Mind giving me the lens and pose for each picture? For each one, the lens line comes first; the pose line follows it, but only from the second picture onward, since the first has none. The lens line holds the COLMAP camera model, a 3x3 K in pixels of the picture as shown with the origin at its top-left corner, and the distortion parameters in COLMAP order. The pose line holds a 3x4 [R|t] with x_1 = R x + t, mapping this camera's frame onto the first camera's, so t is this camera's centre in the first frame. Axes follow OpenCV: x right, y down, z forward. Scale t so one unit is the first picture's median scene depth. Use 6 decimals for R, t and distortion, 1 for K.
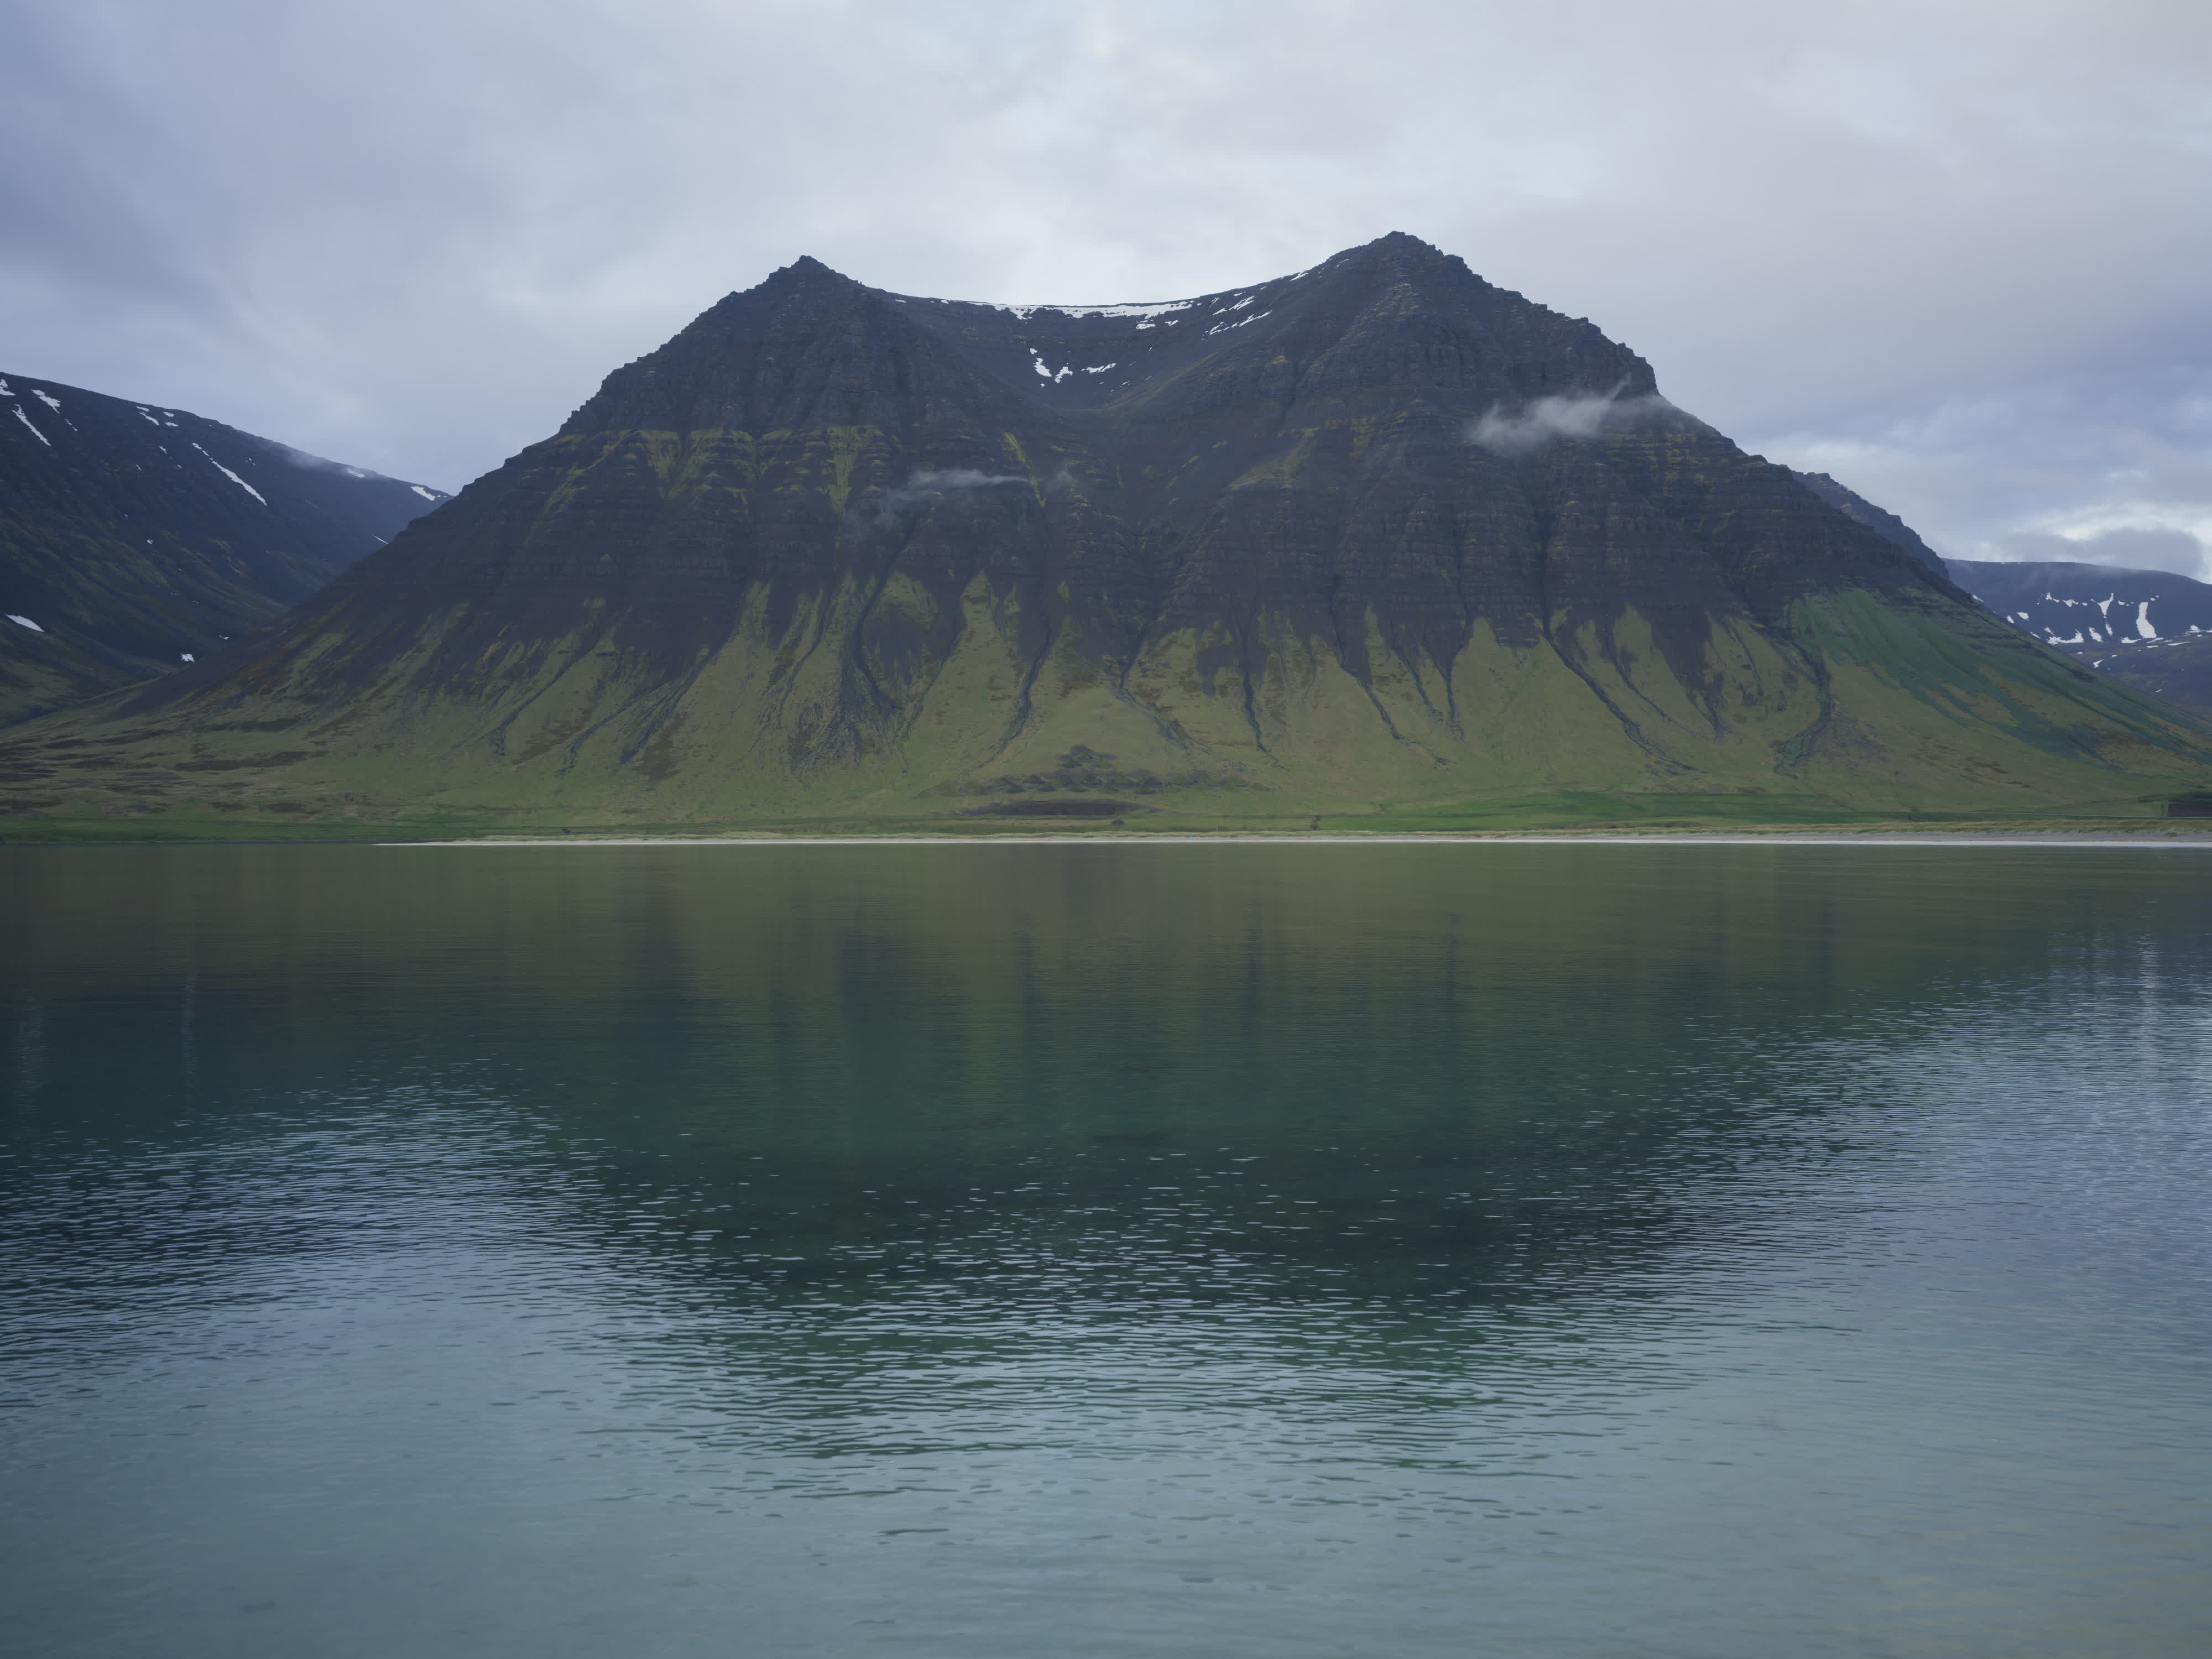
lens RADIAL K [[2335.6, 0, 1113.0], [0, 2335.6, 826.3], [0, 0, 1]] dist [0.047212, 0.000000]
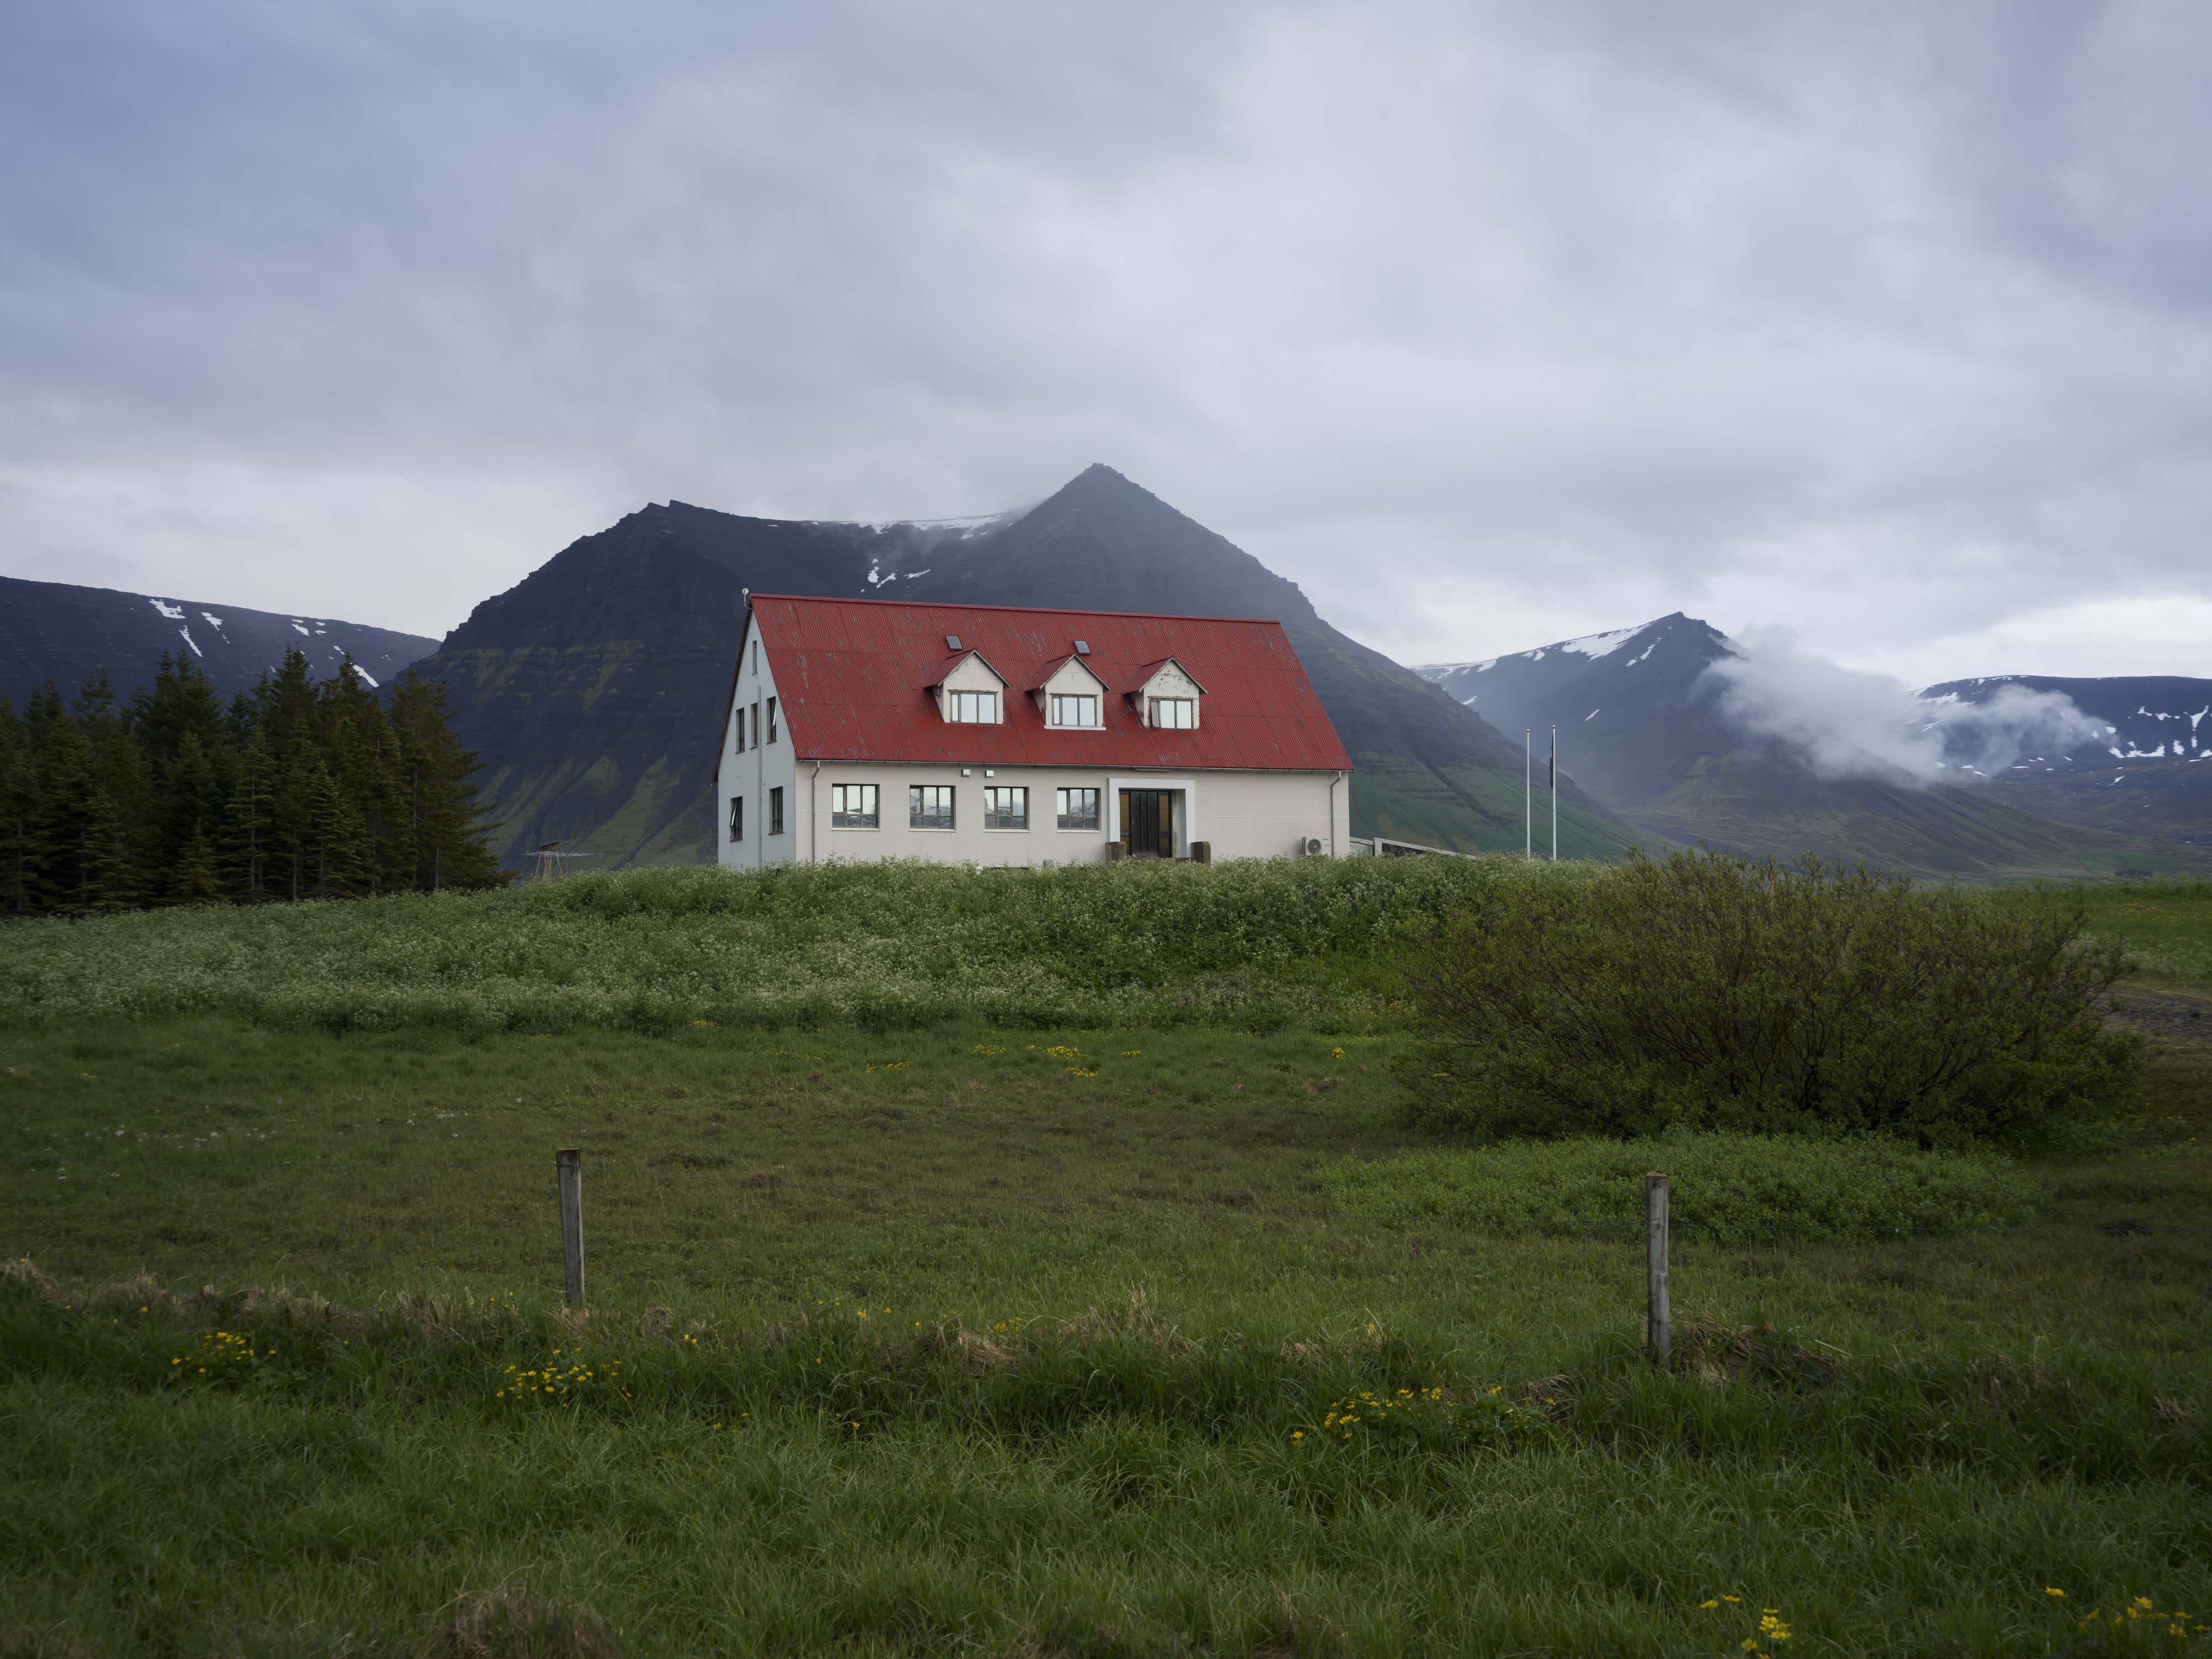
lens RADIAL K [[2335.6, 0, 1107.4], [0, 2335.6, 819.9], [0, 0, 1]] dist [0.047212, 0.000000]
pose [[0.976868, -0.015946, -0.213249, 0.294967], [0.005376, 0.998732, -0.050057, -0.002708], [0.213776, 0.047752, 0.975715, -0.149107]]
